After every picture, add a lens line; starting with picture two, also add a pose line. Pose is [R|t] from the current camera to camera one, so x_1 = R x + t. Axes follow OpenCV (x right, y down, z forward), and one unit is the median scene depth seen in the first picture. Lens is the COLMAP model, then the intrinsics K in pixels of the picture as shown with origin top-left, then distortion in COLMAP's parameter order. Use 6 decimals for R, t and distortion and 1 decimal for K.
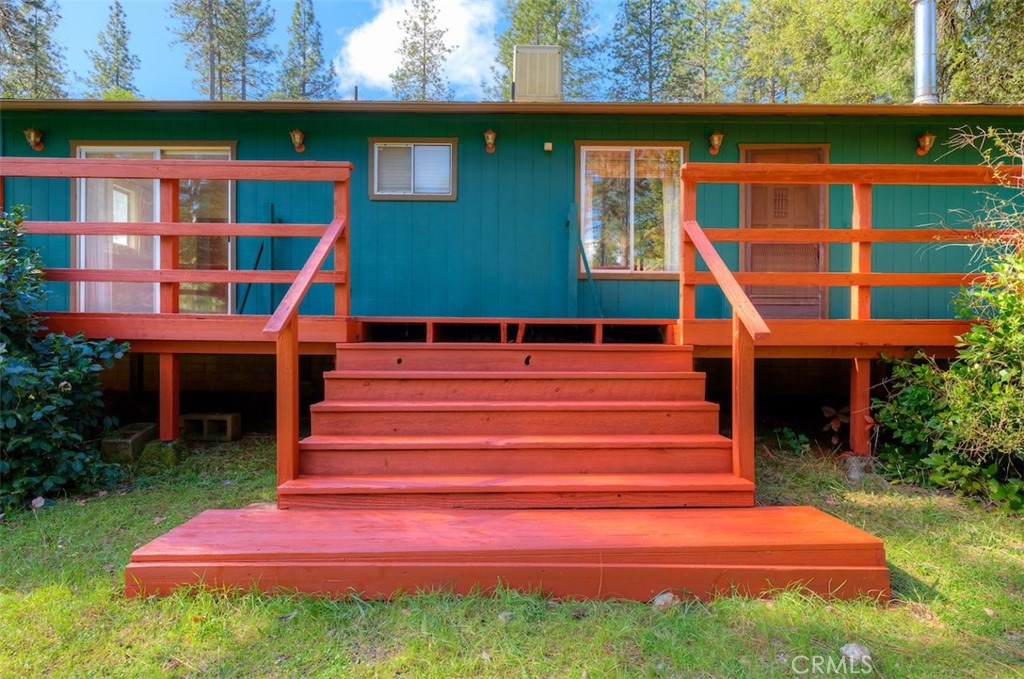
lens RADIAL K [[590.7, 0, 512.4], [0, 590.7, 331.9], [0, 0, 1]] dist [0.008025, 0.000597]
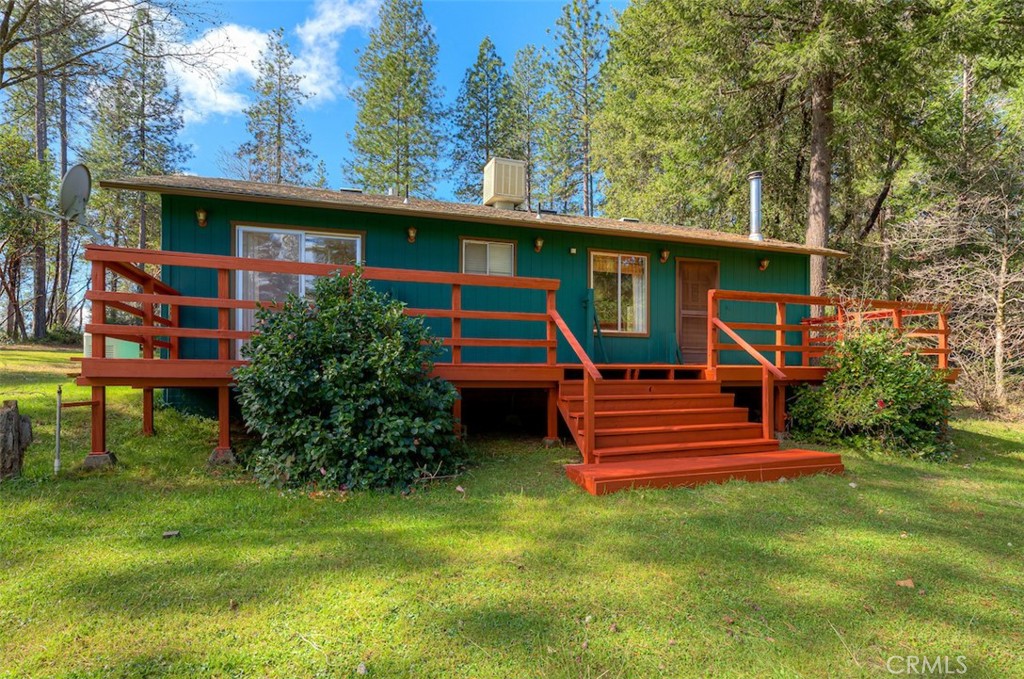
lens RADIAL K [[538.8, 0, 506.5], [0, 538.8, 350.3], [0, 0, 1]] dist [-0.004408, 0.001536]
pose [[0.948111, 0.009156, 0.317806, -0.545408], [-0.005262, 0.999900, -0.013107, -0.029435], [-0.317895, 0.010754, 0.948065, -0.289999]]
